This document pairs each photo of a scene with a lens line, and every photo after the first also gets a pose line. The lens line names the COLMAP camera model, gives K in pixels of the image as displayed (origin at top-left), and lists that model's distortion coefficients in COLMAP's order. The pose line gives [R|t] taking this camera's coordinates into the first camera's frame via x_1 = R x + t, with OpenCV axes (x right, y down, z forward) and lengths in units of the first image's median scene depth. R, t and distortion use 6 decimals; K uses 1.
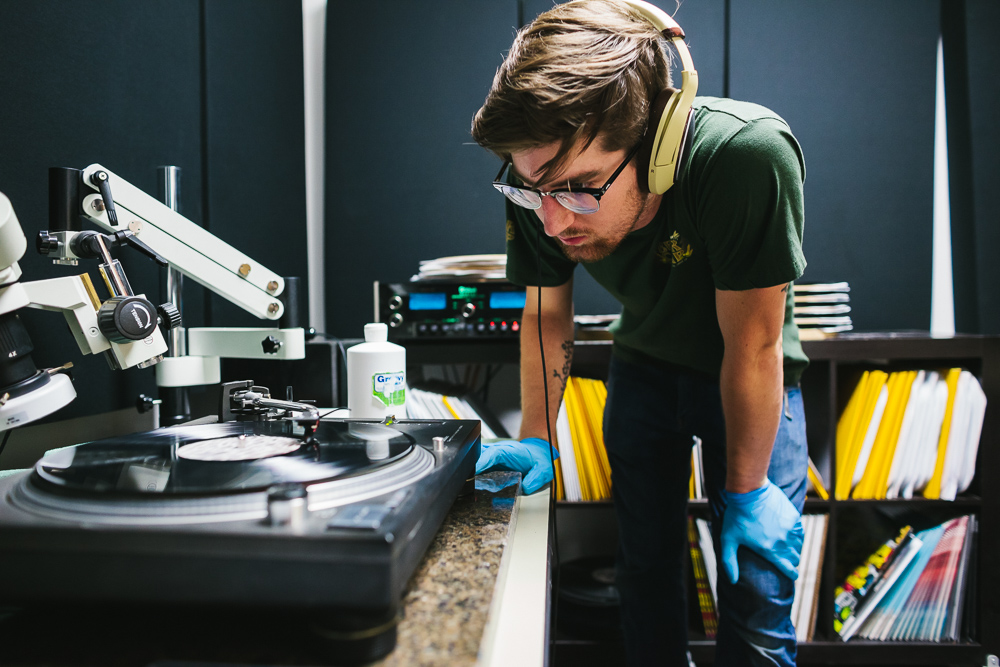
lens RADIAL K [[693.4, 0, 500.0], [0, 693.4, 333.5], [0, 0, 1]] dist [-0.032316, 0.001180]
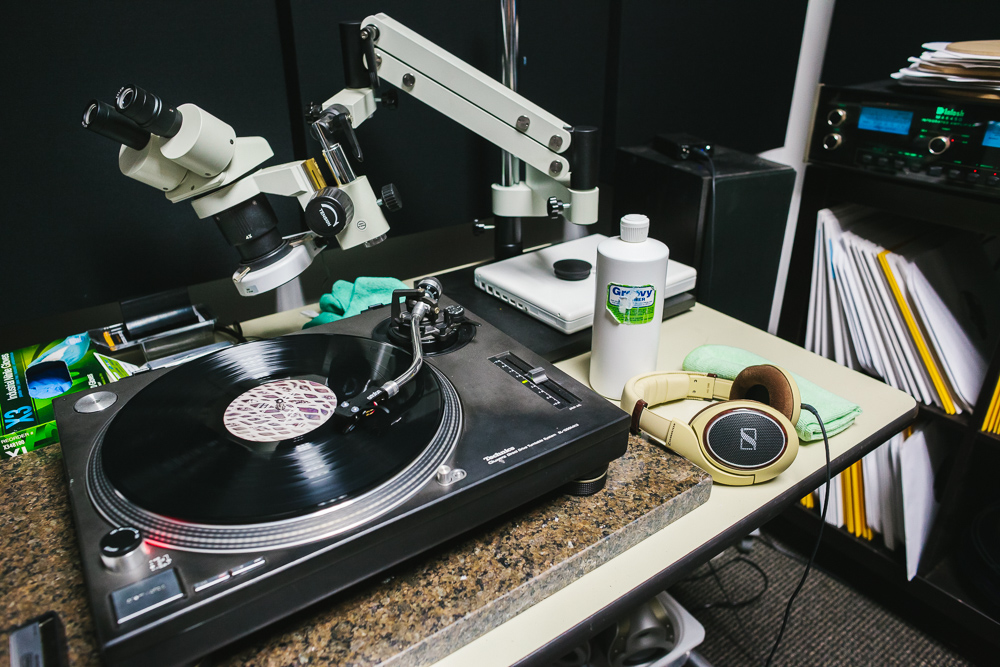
lens RADIAL K [[693.4, 0, 500.0], [0, 693.4, 333.5], [0, 0, 1]] dist [-0.032316, 0.001180]
pose [[0.630704, 0.352969, -0.691105, 0.305146], [-0.011938, 0.894879, 0.446148, -0.237929], [0.775932, -0.273137, 0.568617, 0.393251]]
